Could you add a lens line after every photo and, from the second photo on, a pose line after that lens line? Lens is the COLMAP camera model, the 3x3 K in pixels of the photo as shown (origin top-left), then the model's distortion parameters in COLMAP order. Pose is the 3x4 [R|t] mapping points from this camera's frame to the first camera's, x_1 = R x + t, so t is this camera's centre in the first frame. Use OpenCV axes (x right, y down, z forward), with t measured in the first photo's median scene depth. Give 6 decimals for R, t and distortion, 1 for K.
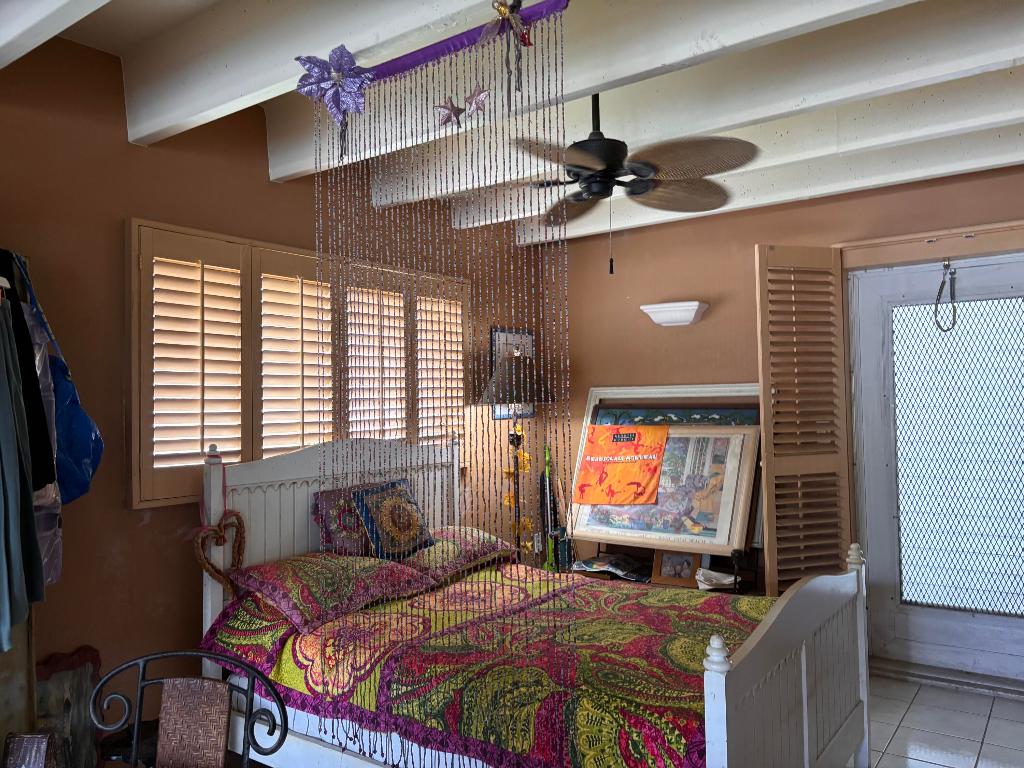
lens RADIAL K [[775.2, 0, 514.6], [0, 775.2, 366.7], [0, 0, 1]] dist [0.004003, -0.002586]
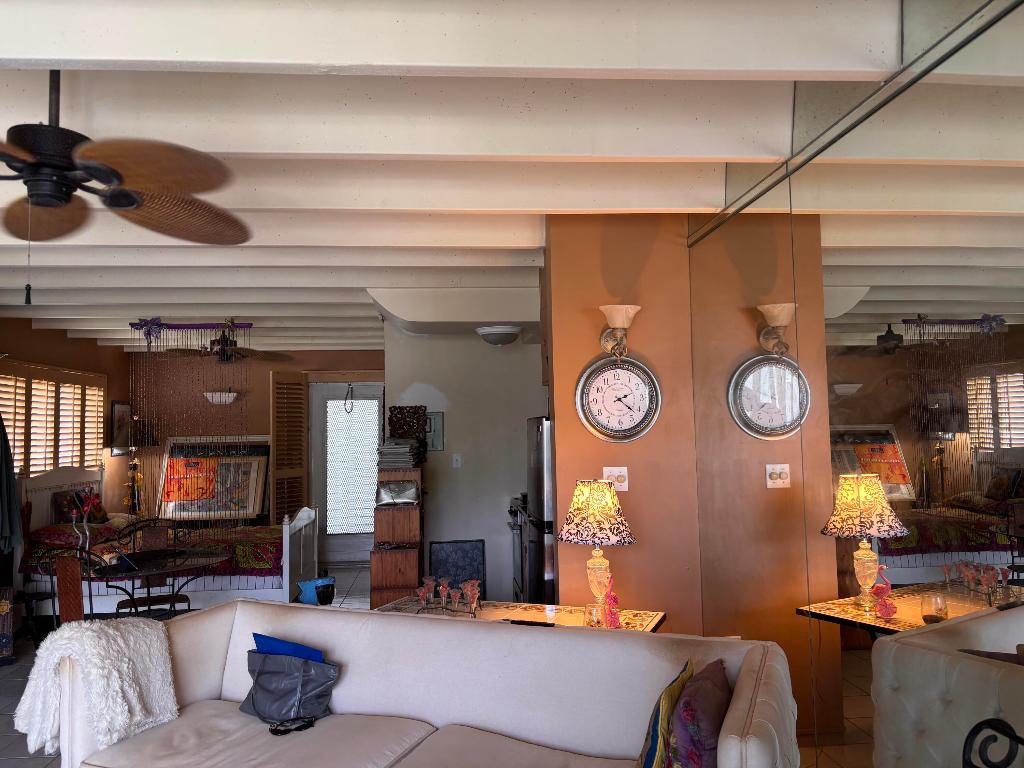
lens RADIAL K [[775.2, 0, 512.4], [0, 775.2, 384.0], [0, 0, 1]] dist [0.004003, -0.002586]
pose [[0.751154, 0.042789, 0.658739, -0.566915], [-0.022065, 0.998967, -0.039728, -0.048425], [-0.659758, 0.015307, 0.751322, -0.994865]]
